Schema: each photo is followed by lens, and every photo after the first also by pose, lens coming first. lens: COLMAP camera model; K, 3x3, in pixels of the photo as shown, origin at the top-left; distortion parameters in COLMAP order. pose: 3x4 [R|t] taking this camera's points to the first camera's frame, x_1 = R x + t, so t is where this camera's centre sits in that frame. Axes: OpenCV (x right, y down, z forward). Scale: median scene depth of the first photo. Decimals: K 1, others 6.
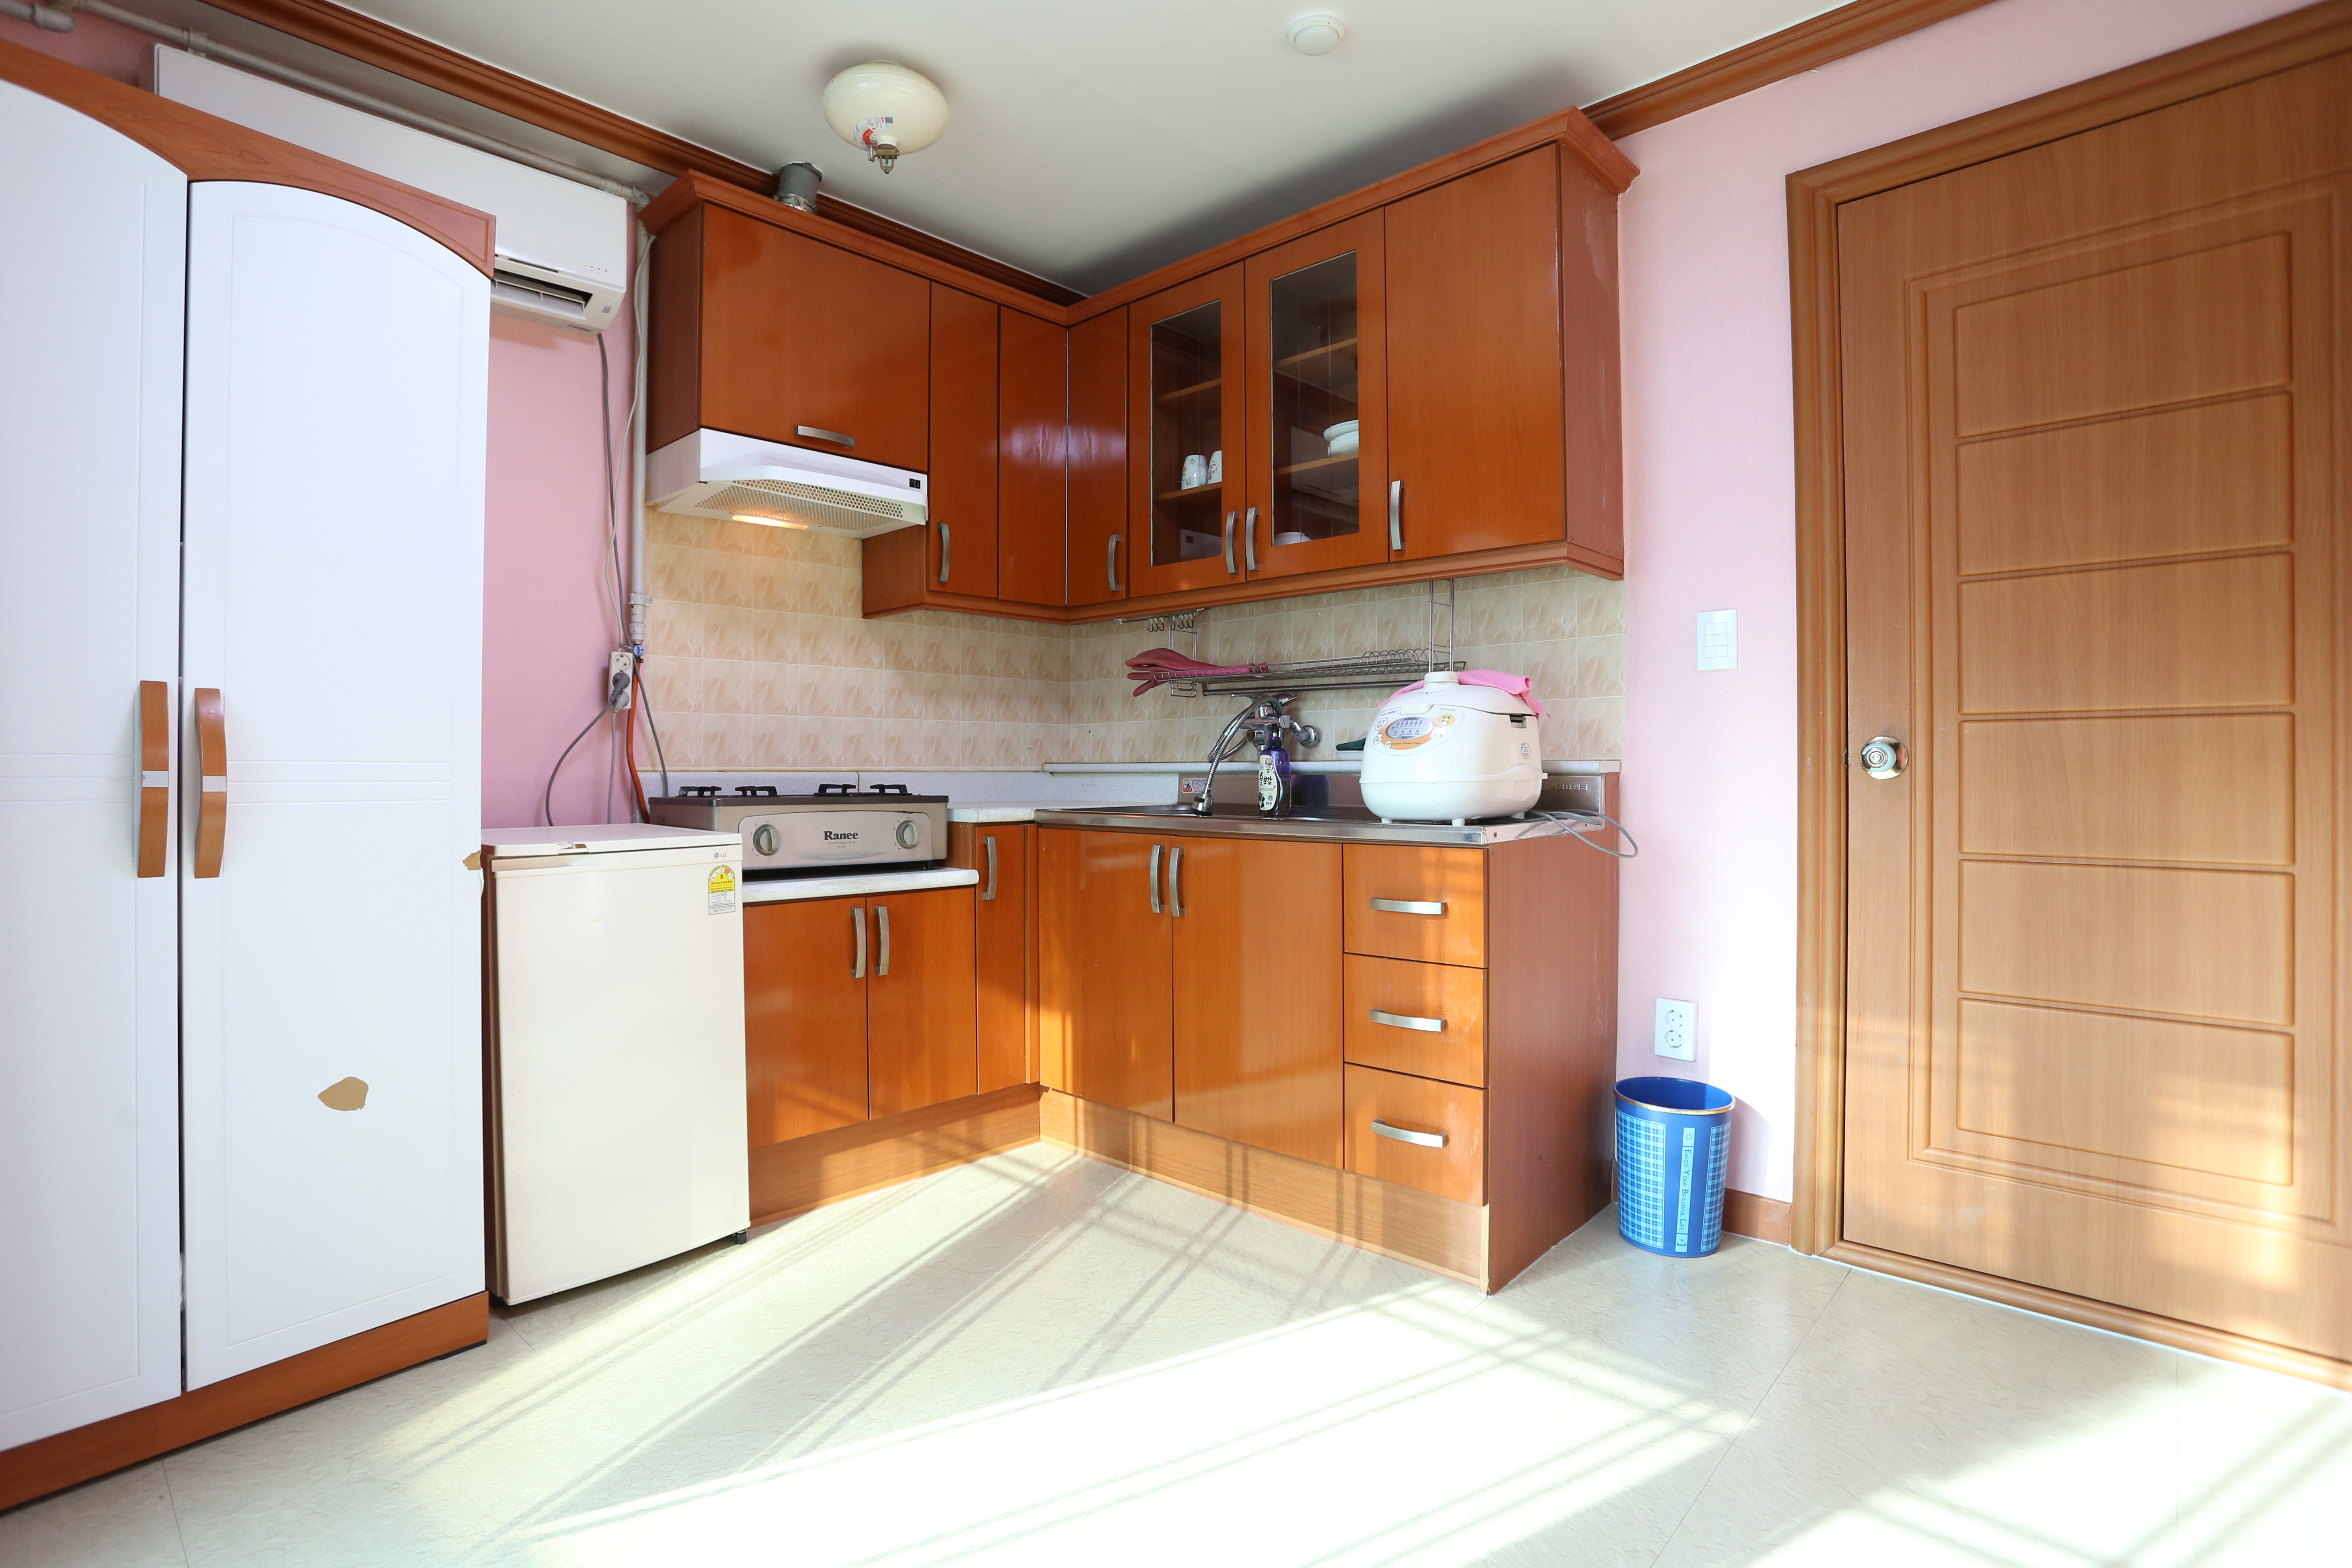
lens RADIAL K [[1150.9, 0, 1156.7], [0, 1150.9, 773.8], [0, 0, 1]] dist [-0.051984, 0.024248]
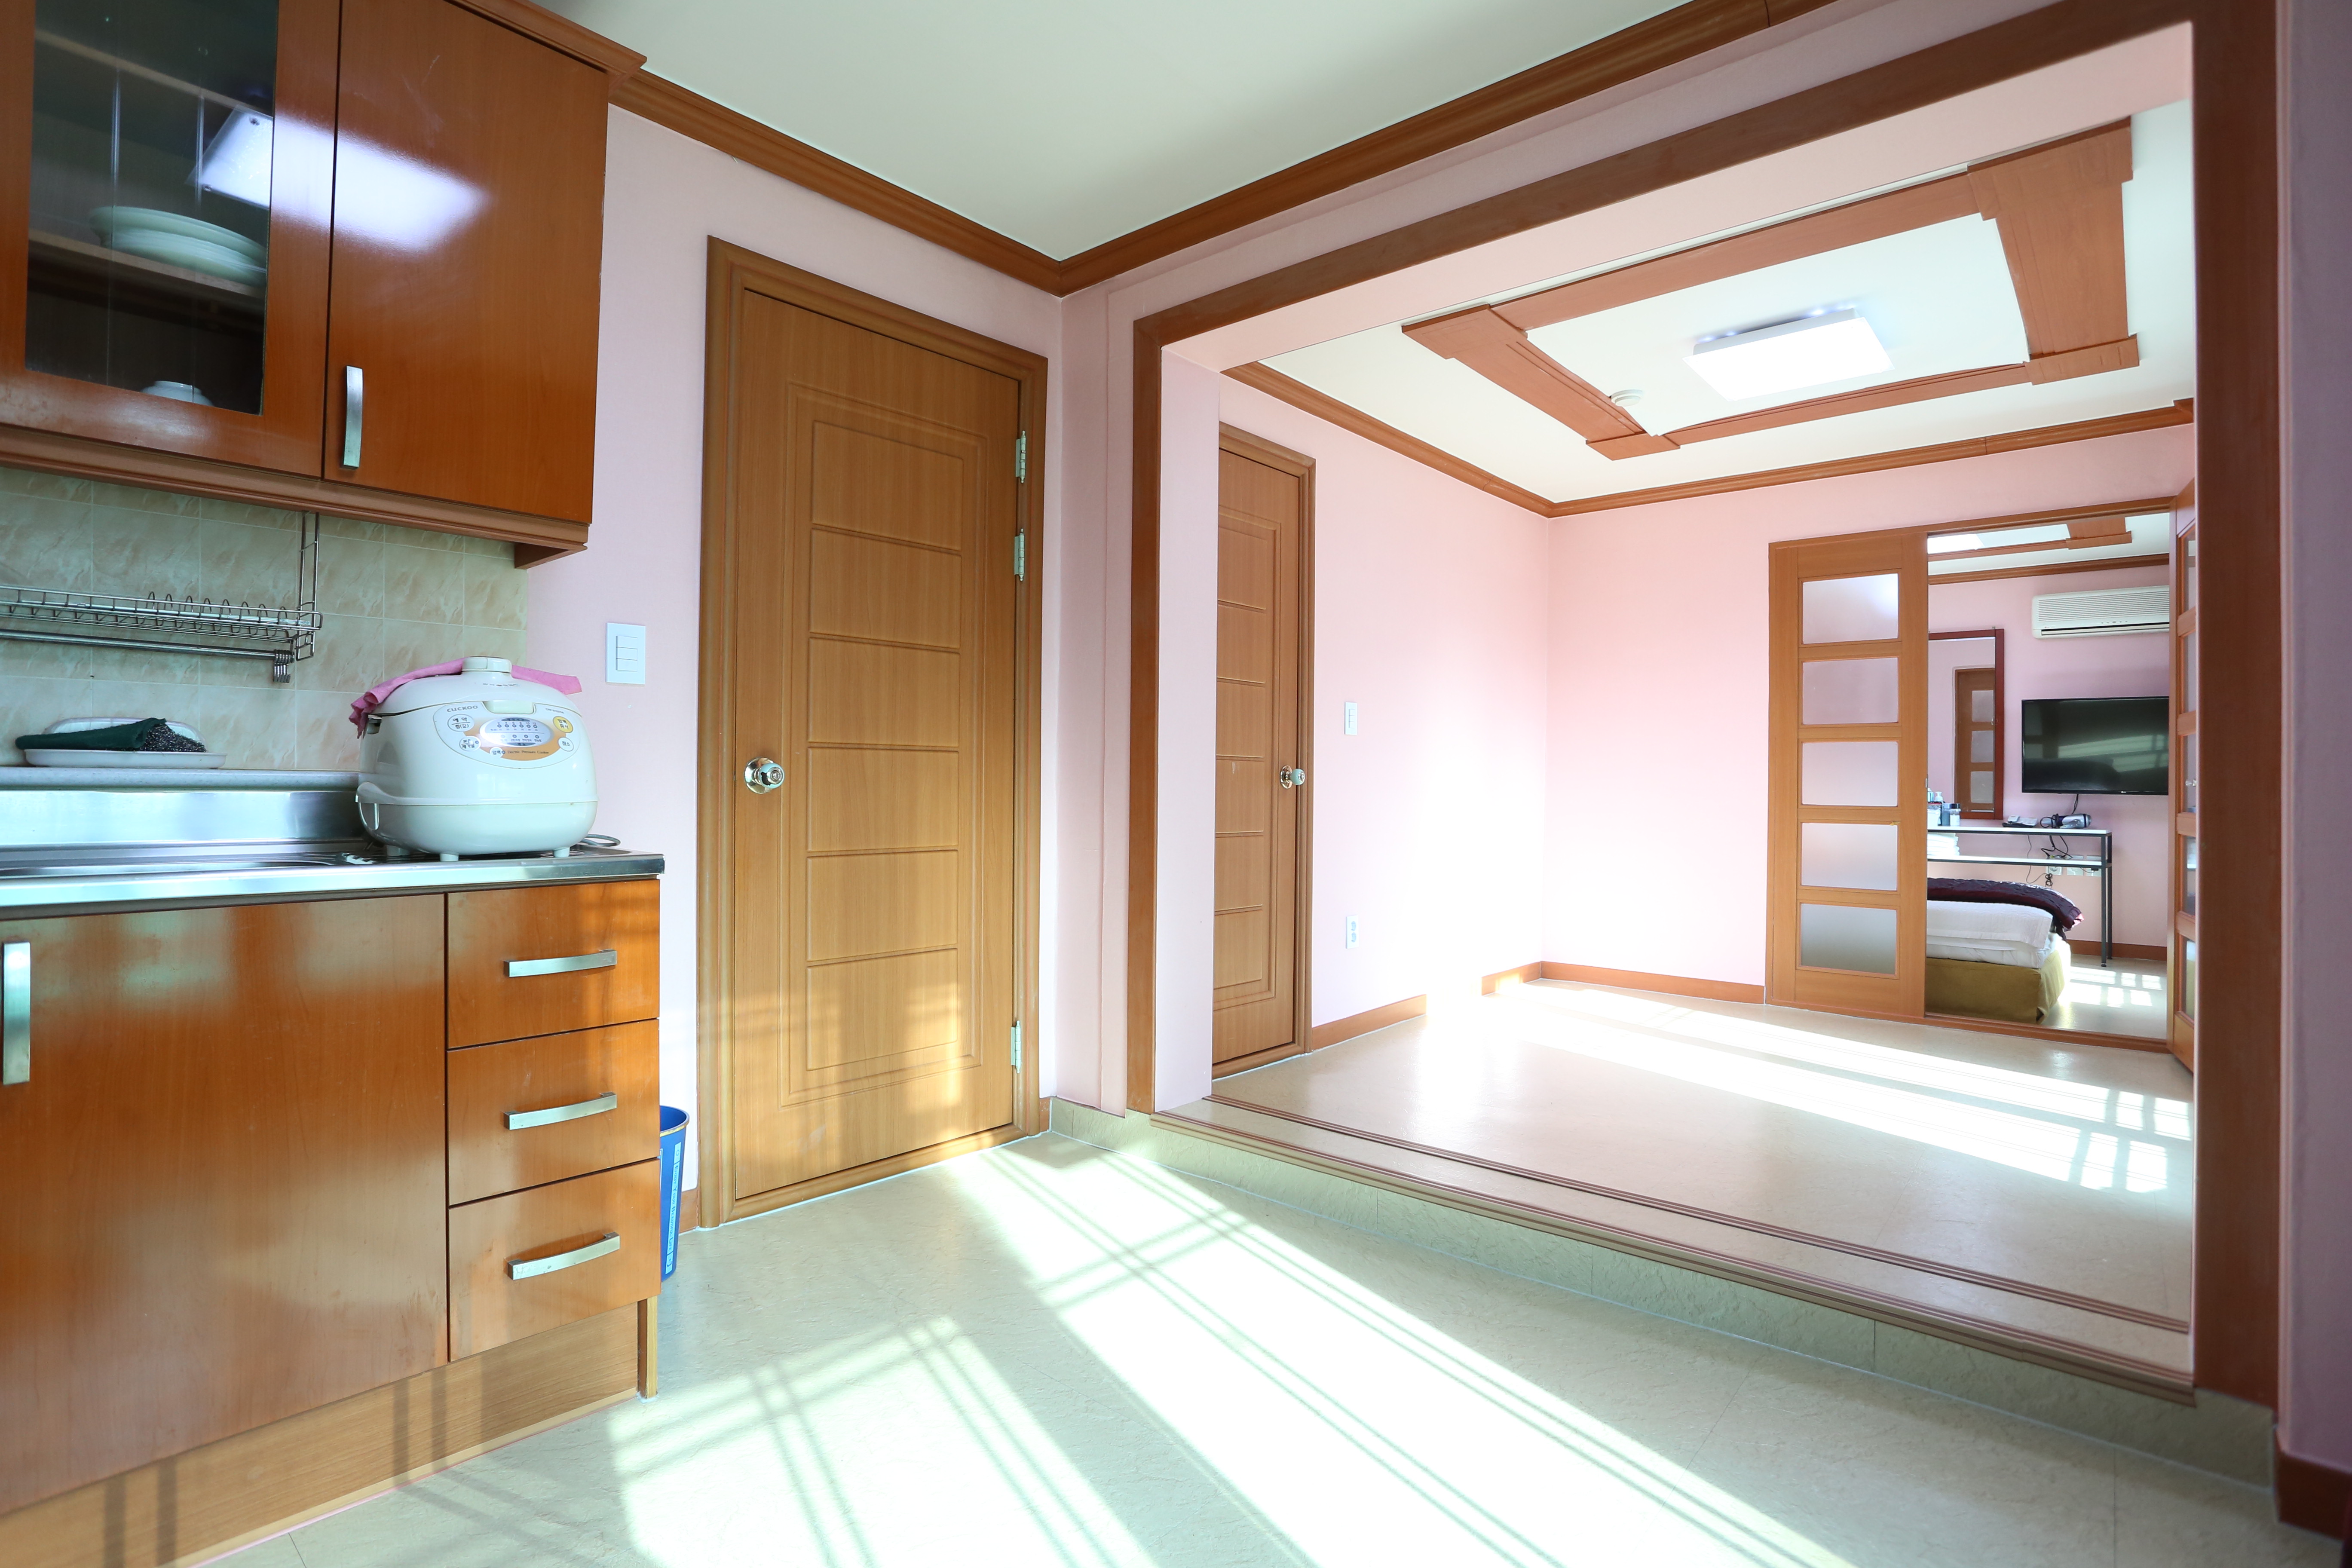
lens RADIAL K [[1150.9, 0, 1156.7], [0, 1150.9, 773.8], [0, 0, 1]] dist [-0.051984, 0.024248]
pose [[-0.023707, 0.007987, 0.999687, -0.589633], [-0.005178, 0.999954, -0.008112, -0.008606], [-0.999706, -0.005369, -0.023664, 0.653483]]
